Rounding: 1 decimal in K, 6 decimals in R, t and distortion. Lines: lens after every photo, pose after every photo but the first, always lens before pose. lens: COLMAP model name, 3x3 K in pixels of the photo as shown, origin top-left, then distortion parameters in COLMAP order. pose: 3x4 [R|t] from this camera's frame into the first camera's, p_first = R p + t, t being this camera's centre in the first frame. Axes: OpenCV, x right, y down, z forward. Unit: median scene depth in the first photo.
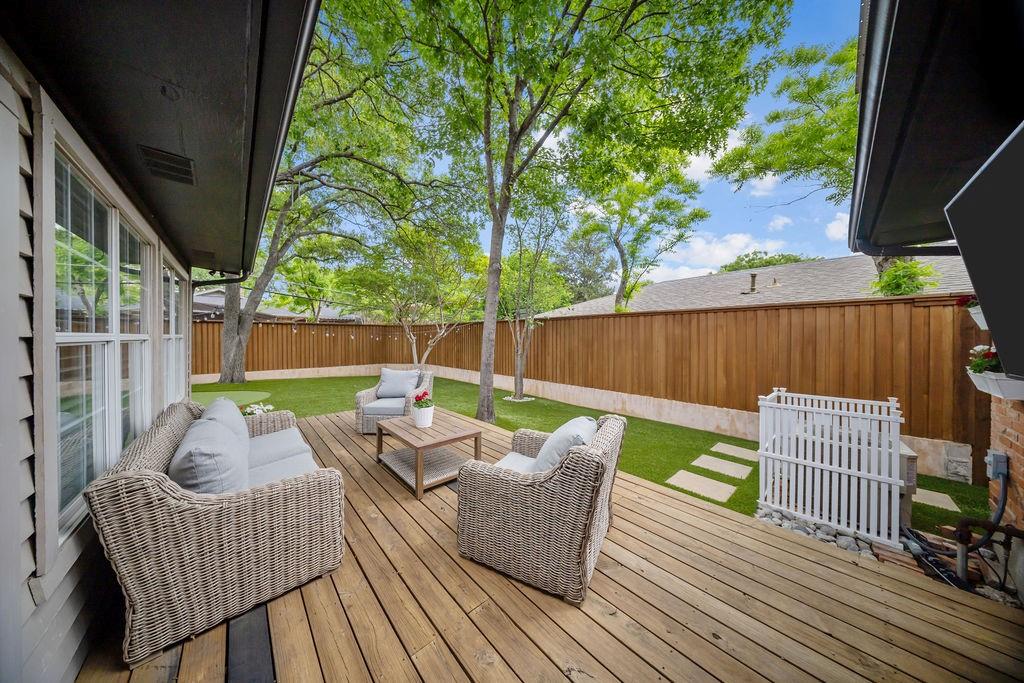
lens RADIAL K [[298.9, 0, 513.4], [0, 298.9, 339.0], [0, 0, 1]] dist [0.005004, -0.002617]
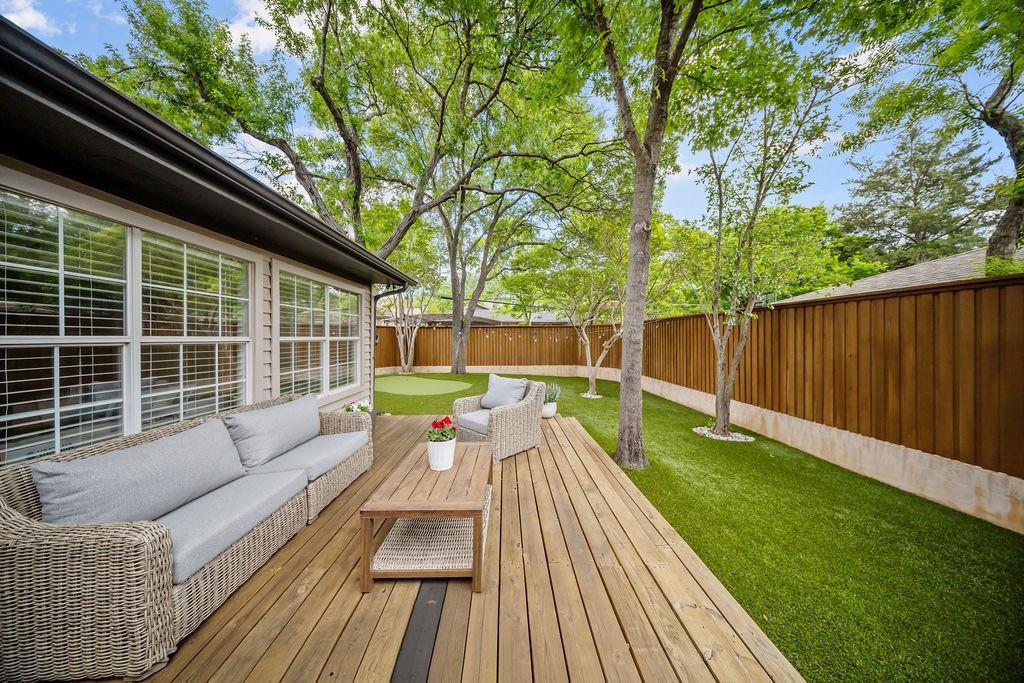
lens RADIAL K [[298.9, 0, 513.4], [0, 298.9, 339.0], [0, 0, 1]] dist [0.005004, -0.002617]
pose [[0.752029, -0.001414, -0.659128, 0.101928], [-0.000875, 0.999995, -0.003143, -0.000538], [0.659129, 0.002941, 0.752024, 0.216894]]
